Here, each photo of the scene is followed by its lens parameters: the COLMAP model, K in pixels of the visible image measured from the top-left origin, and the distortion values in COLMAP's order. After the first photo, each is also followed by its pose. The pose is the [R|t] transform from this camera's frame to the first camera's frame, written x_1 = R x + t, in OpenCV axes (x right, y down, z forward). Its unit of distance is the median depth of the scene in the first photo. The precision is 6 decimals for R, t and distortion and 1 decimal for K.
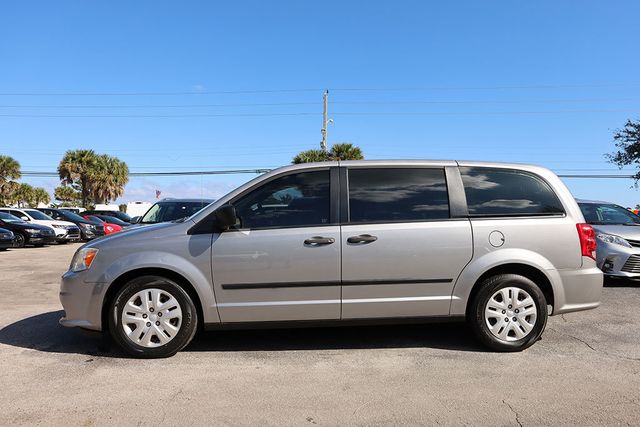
lens RADIAL K [[448.4, 0, 320.0], [0, 448.4, 213.5], [0, 0, 1]] dist [0.003389, -0.003590]
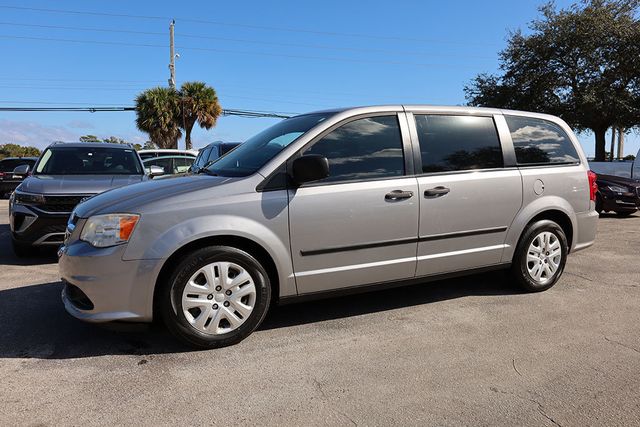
lens RADIAL K [[448.4, 0, 320.0], [0, 448.4, 213.5], [0, 0, 1]] dist [0.003389, -0.003590]
pose [[0.938077, -0.045953, 0.343365, -0.464616], [0.003164, 0.992258, 0.124154, -0.014059], [-0.346412, -0.115380, 0.930960, 0.211411]]
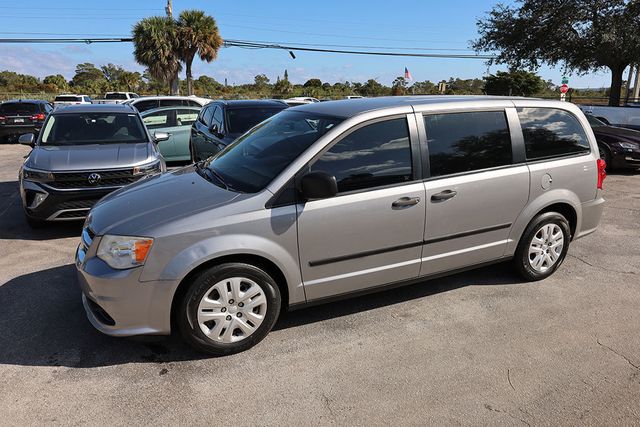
lens RADIAL K [[448.4, 0, 320.0], [0, 448.4, 213.5], [0, 0, 1]] dist [0.003389, -0.003590]
pose [[0.941630, -0.096361, 0.322564, -0.464586], [0.004586, 0.961742, 0.273918, -0.167133], [-0.336619, -0.256451, 0.906047, 0.227371]]
